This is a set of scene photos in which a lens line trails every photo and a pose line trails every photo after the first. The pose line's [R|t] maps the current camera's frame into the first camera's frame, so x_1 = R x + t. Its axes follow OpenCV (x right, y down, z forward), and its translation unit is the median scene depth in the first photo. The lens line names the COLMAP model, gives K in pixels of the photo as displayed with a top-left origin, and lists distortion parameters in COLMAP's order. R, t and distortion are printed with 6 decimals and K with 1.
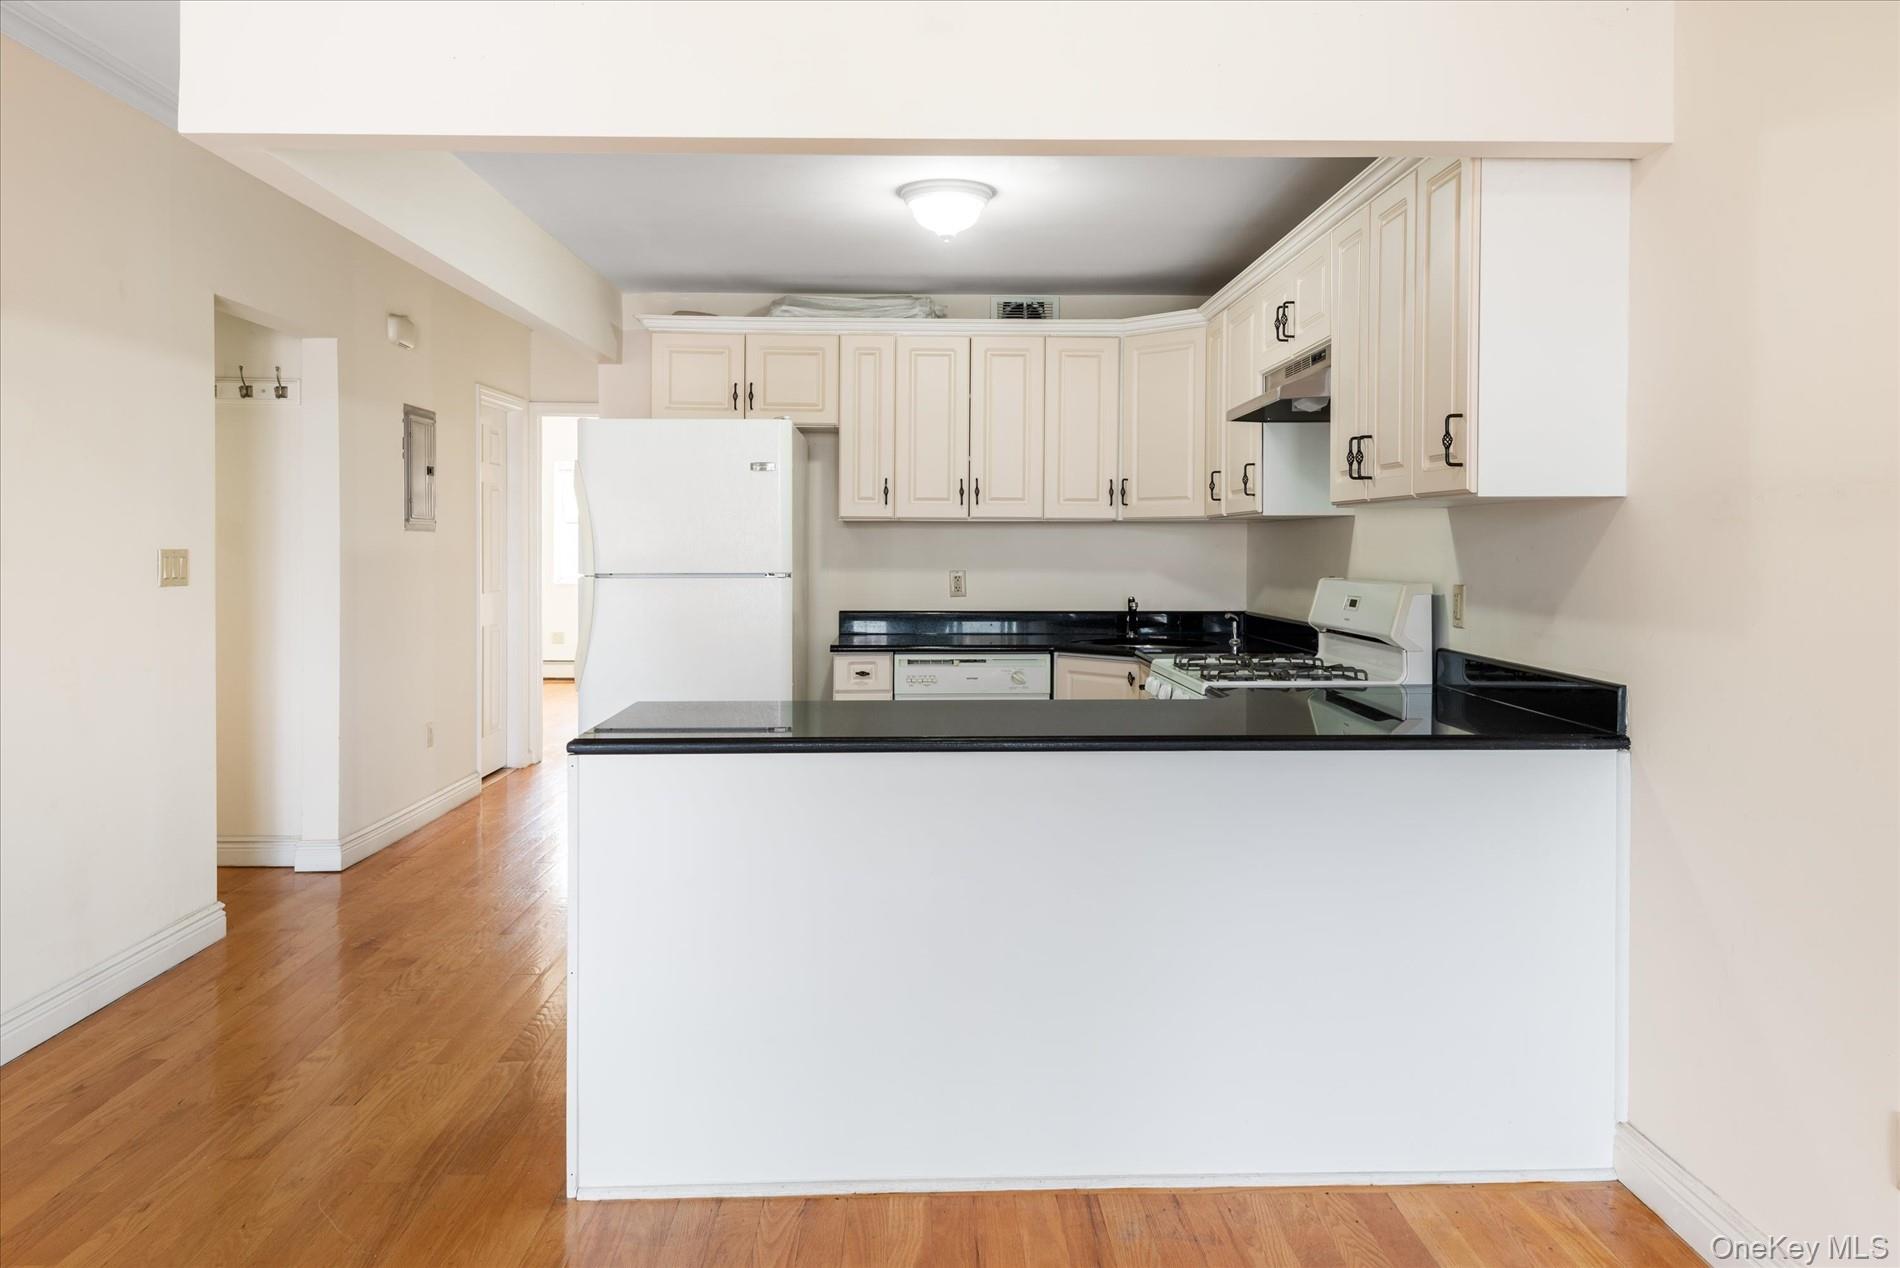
lens RADIAL K [[1335.6, 0, 953.7], [0, 1335.6, 556.4], [0, 0, 1]] dist [0.006540, 0.000040]
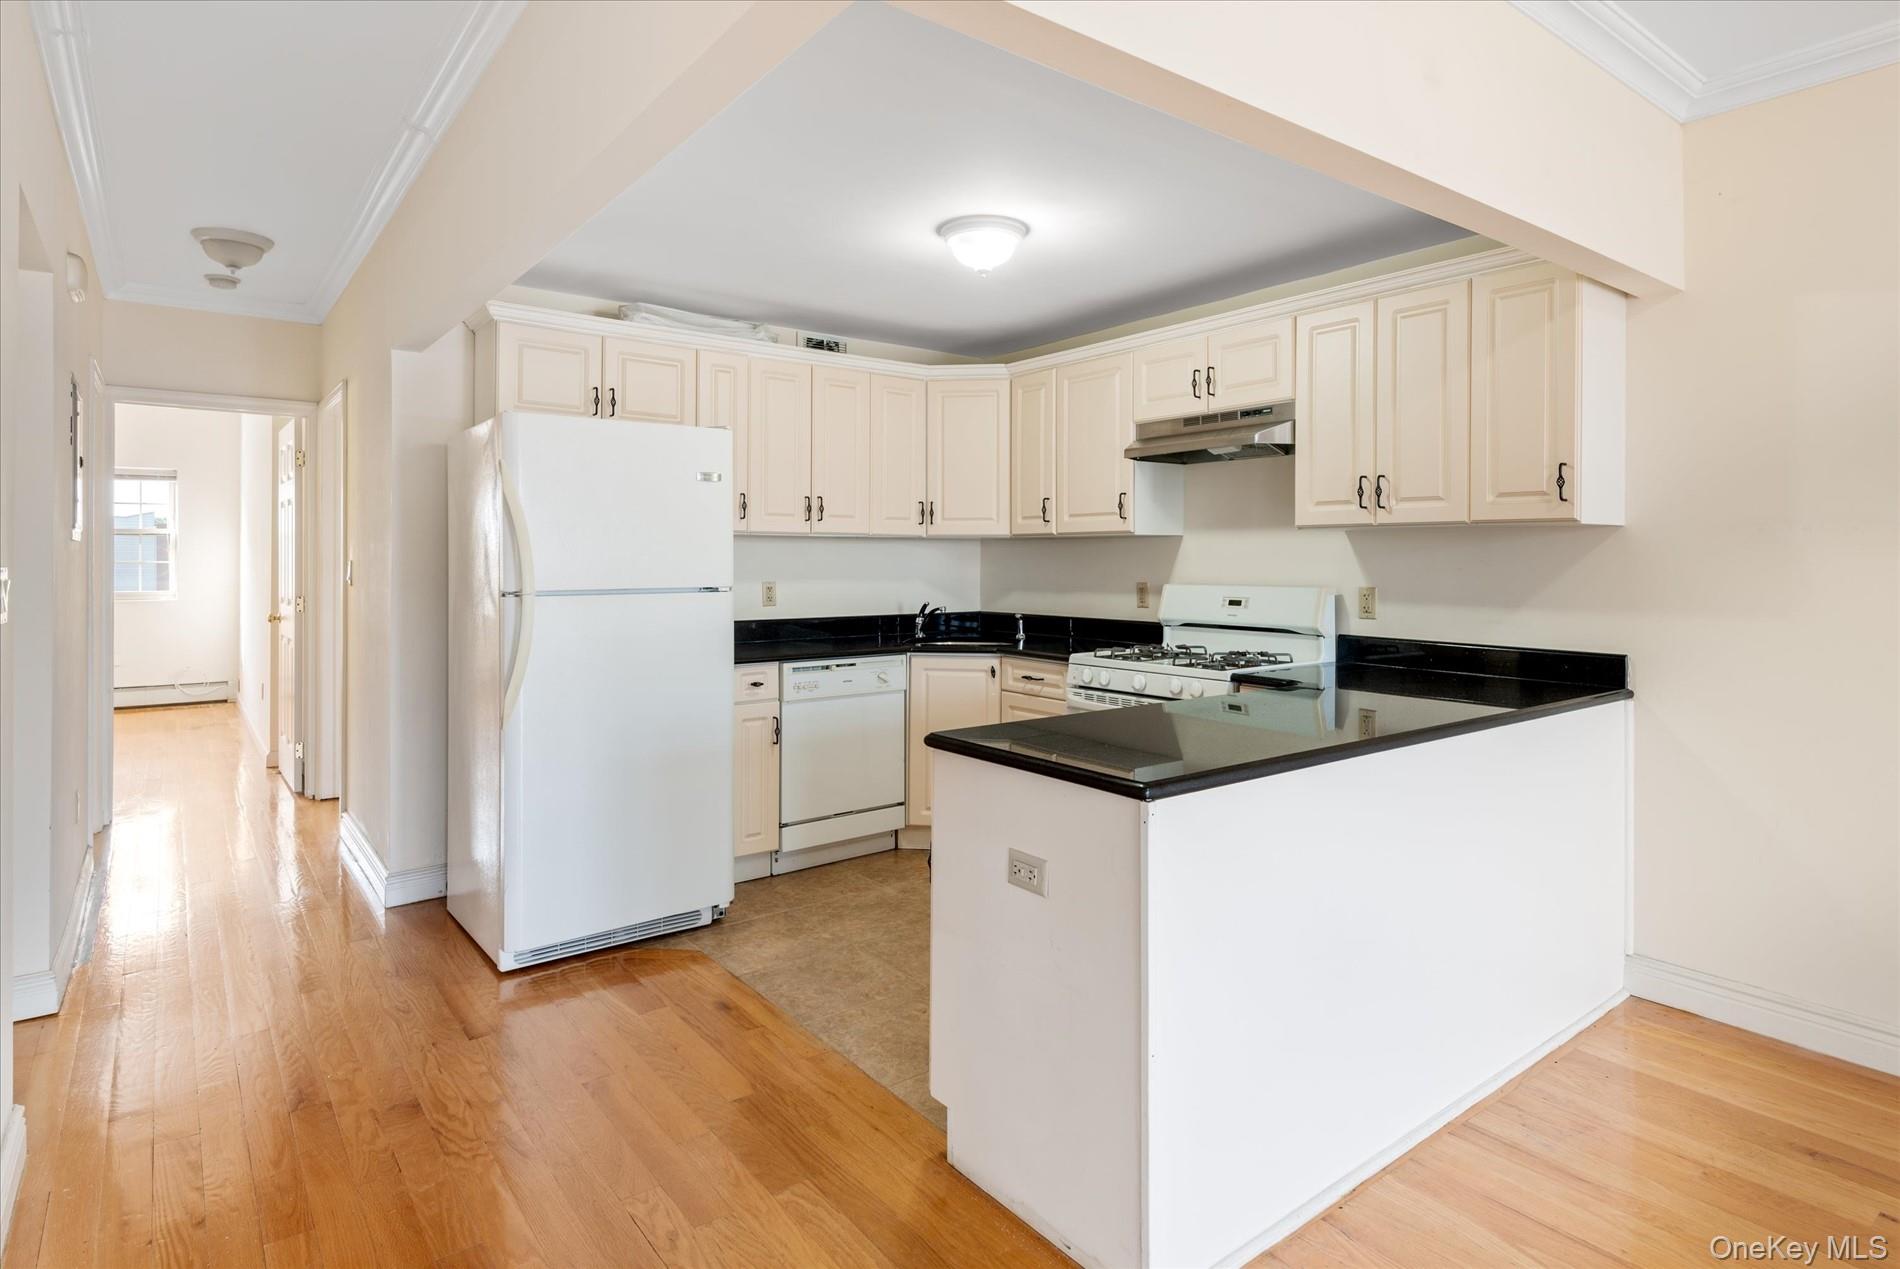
lens RADIAL K [[1016.2, 0, 950.5], [0, 1016.2, 561.9], [0, 0, 1]] dist [0.003860, -0.000132]
pose [[0.810718, -0.001161, 0.585436, -0.401005], [0.003498, 0.999990, -0.002861, -0.002741], [-0.585426, 0.004367, 0.810714, 0.283106]]
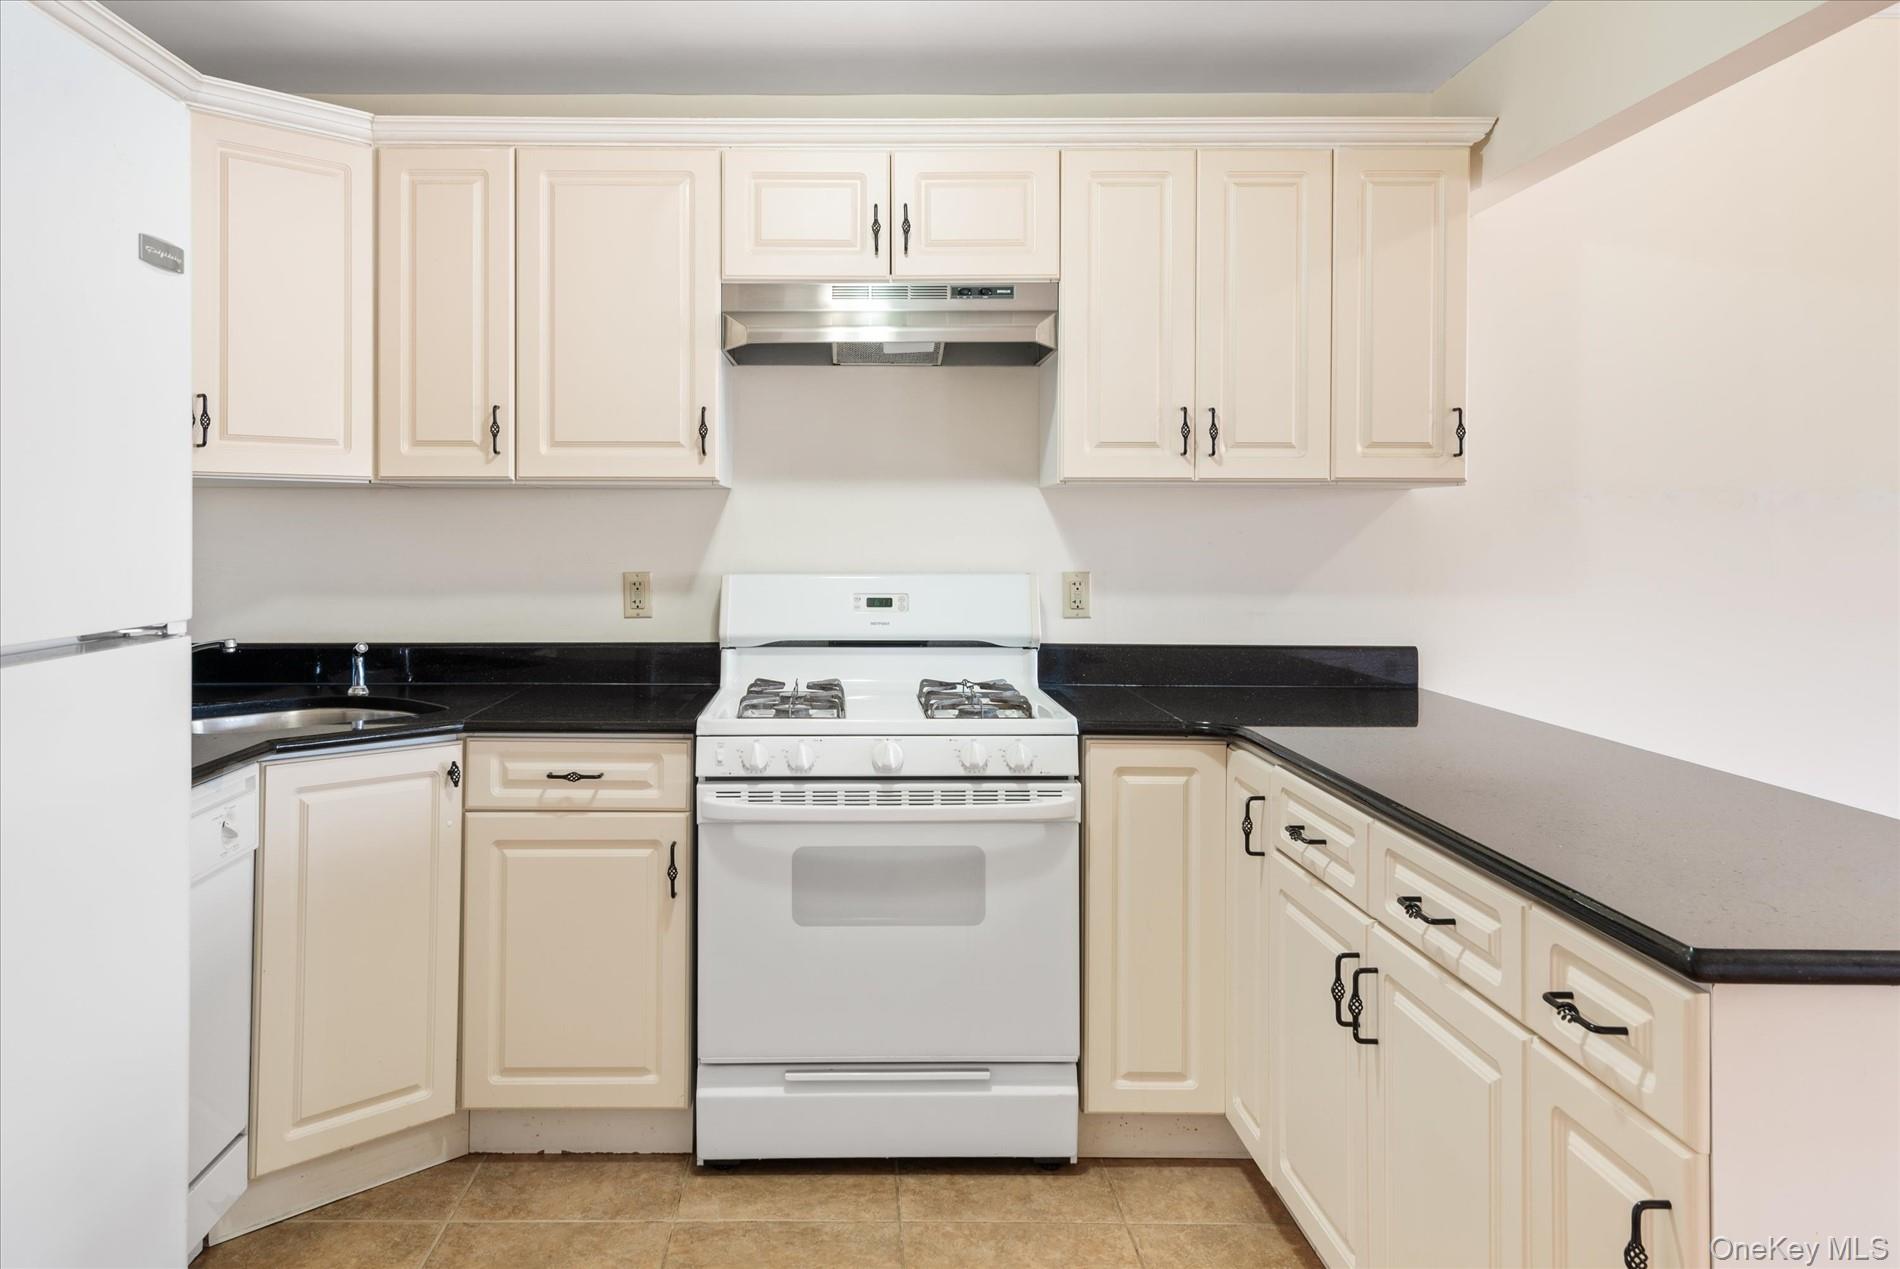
lens RADIAL K [[1378.7, 0, 847.1], [0, 1378.7, 519.6], [0, 0, 1]] dist [0.036983, 0.000865]
pose [[0.022961, 0.006217, 0.999717, -0.405751], [0.005073, 0.999967, -0.006336, -0.007054], [-0.999723, 0.005217, 0.022928, 0.788782]]
